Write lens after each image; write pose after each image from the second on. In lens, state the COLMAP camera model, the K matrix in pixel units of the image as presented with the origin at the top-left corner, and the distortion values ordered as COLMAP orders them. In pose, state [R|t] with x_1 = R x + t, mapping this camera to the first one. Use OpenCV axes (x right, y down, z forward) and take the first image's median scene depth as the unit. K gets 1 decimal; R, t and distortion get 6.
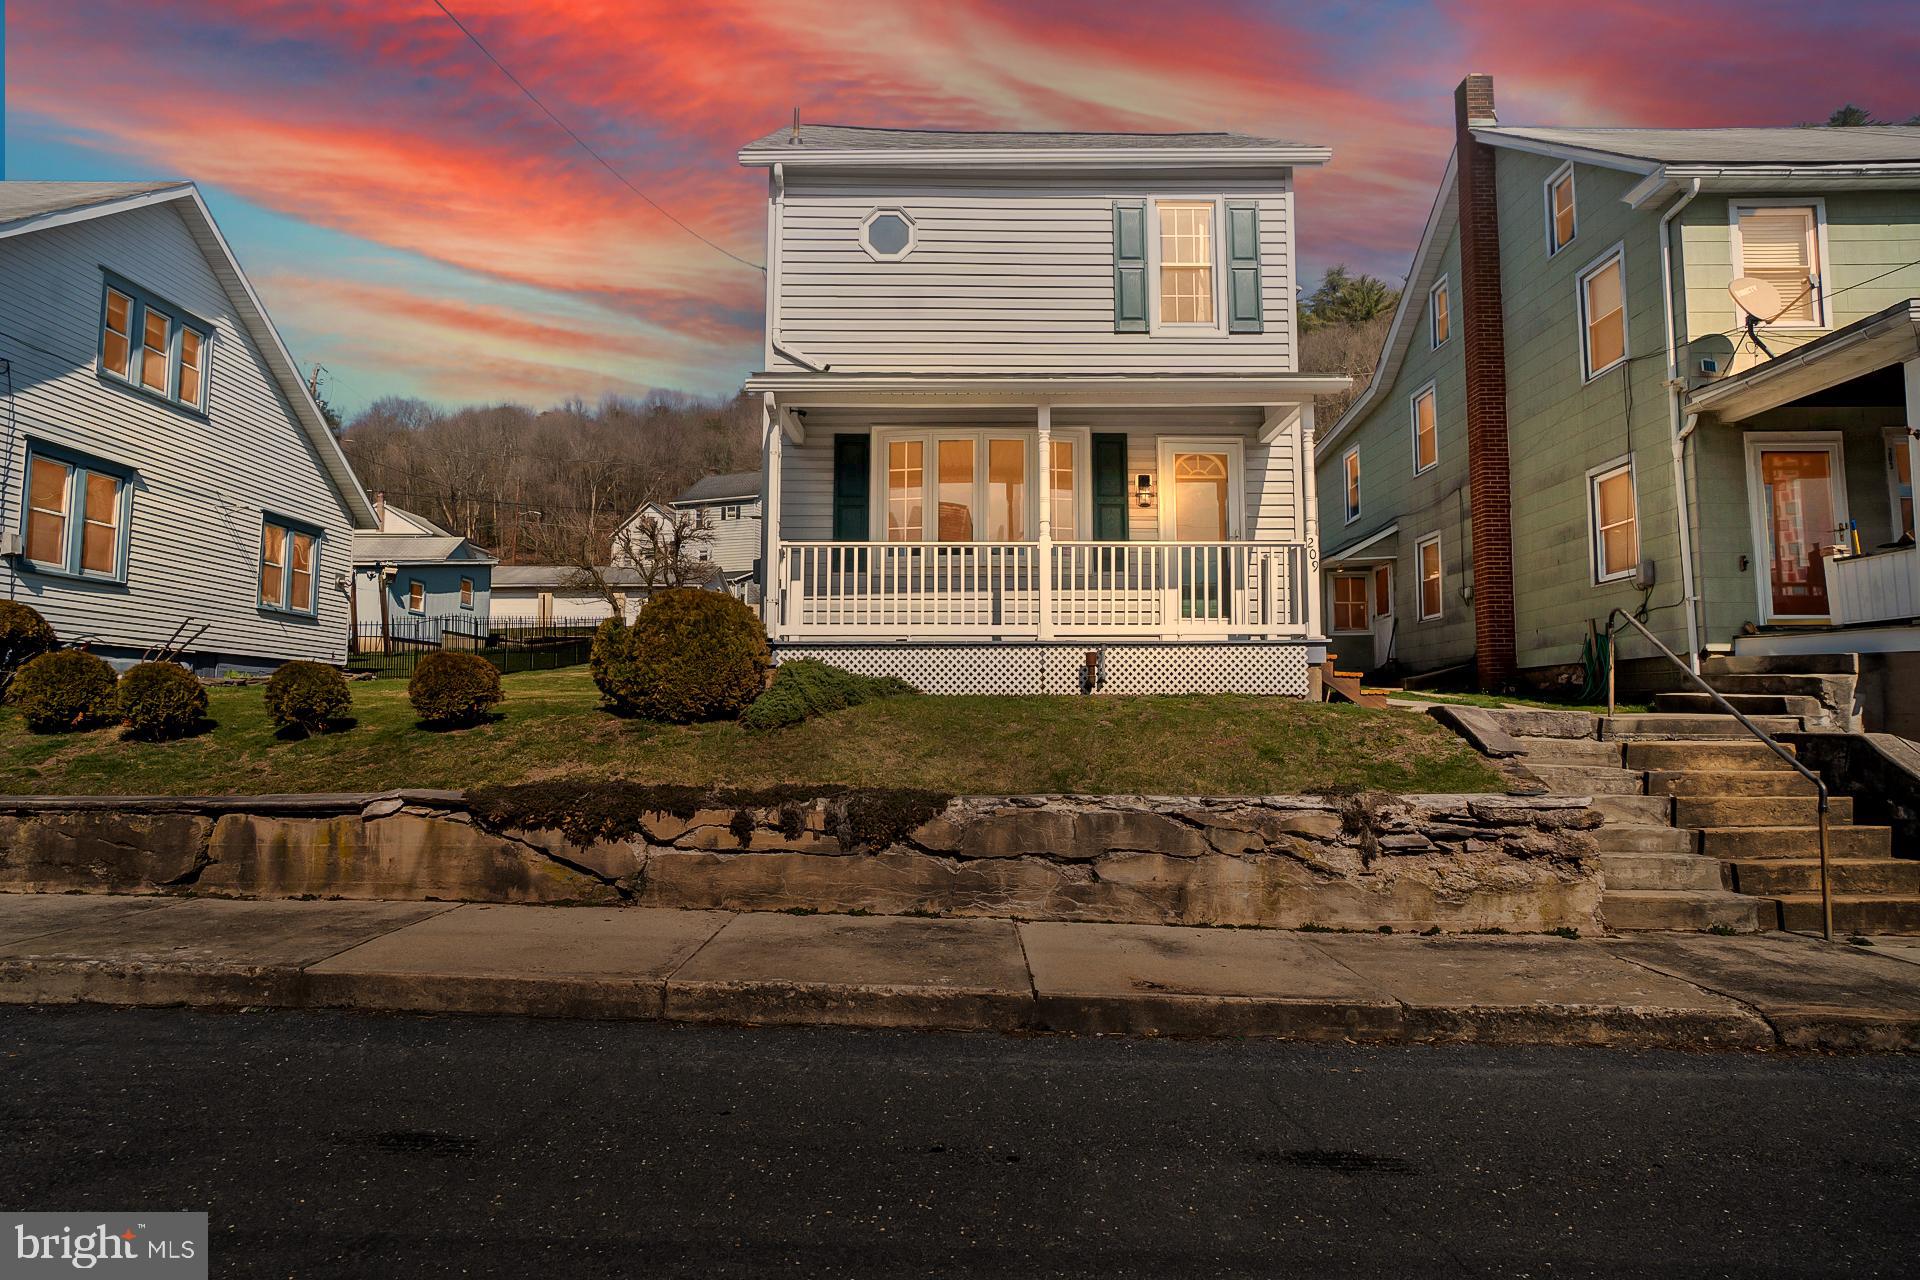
lens RADIAL K [[1080.2, 0, 952.9], [0, 1080.2, 616.5], [0, 0, 1]] dist [-0.030365, 0.015687]
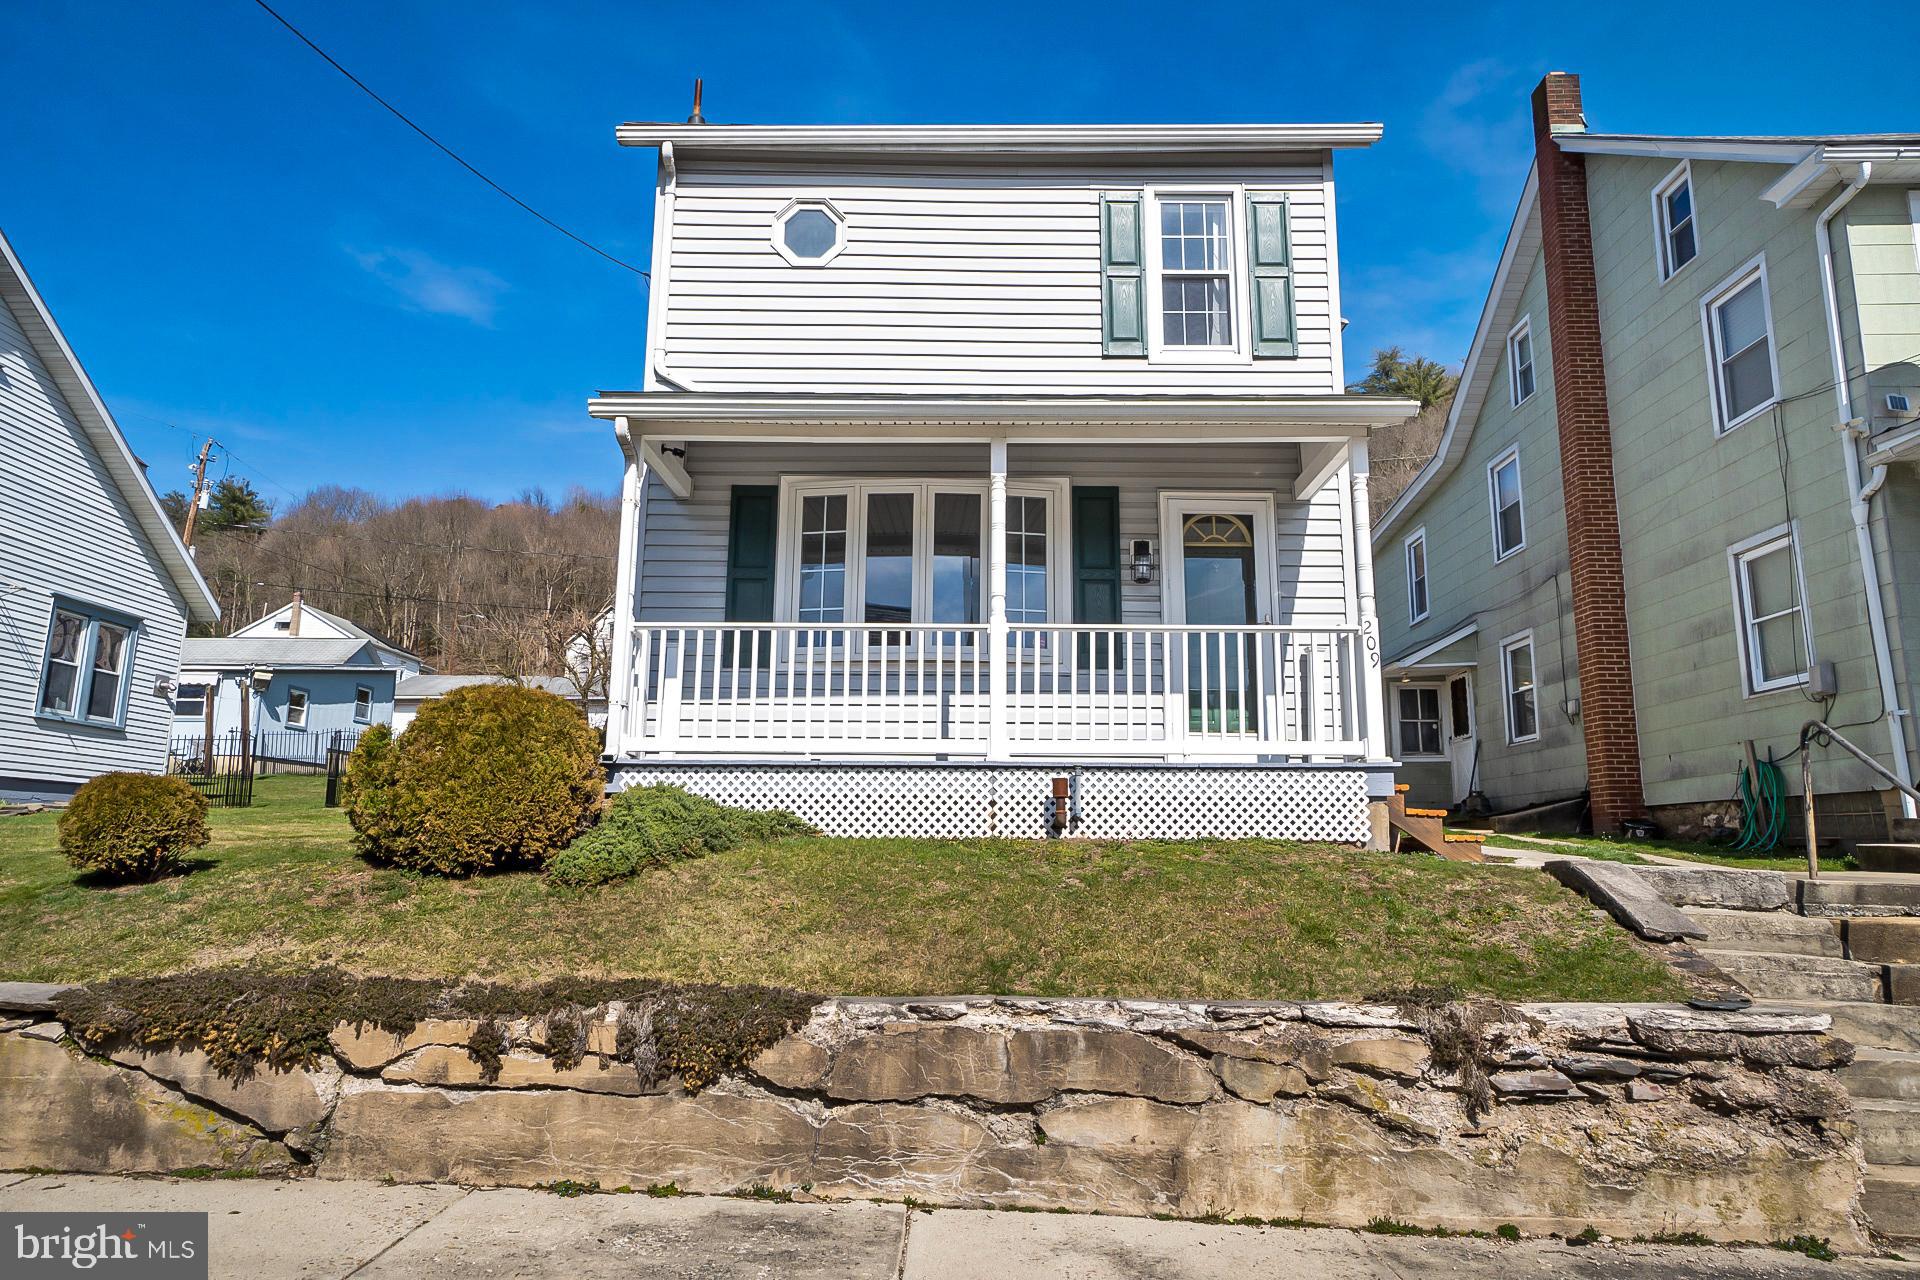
lens RADIAL K [[1194.9, 0, 958.7], [0, 1194.9, 615.2], [0, 0, 1]] dist [-0.010220, 0.022149]
pose [[0.999926, 0.006160, -0.010461, 0.074322], [-0.007221, 0.994494, -0.104547, 0.009757], [0.009759, 0.104615, 0.994465, 0.223961]]
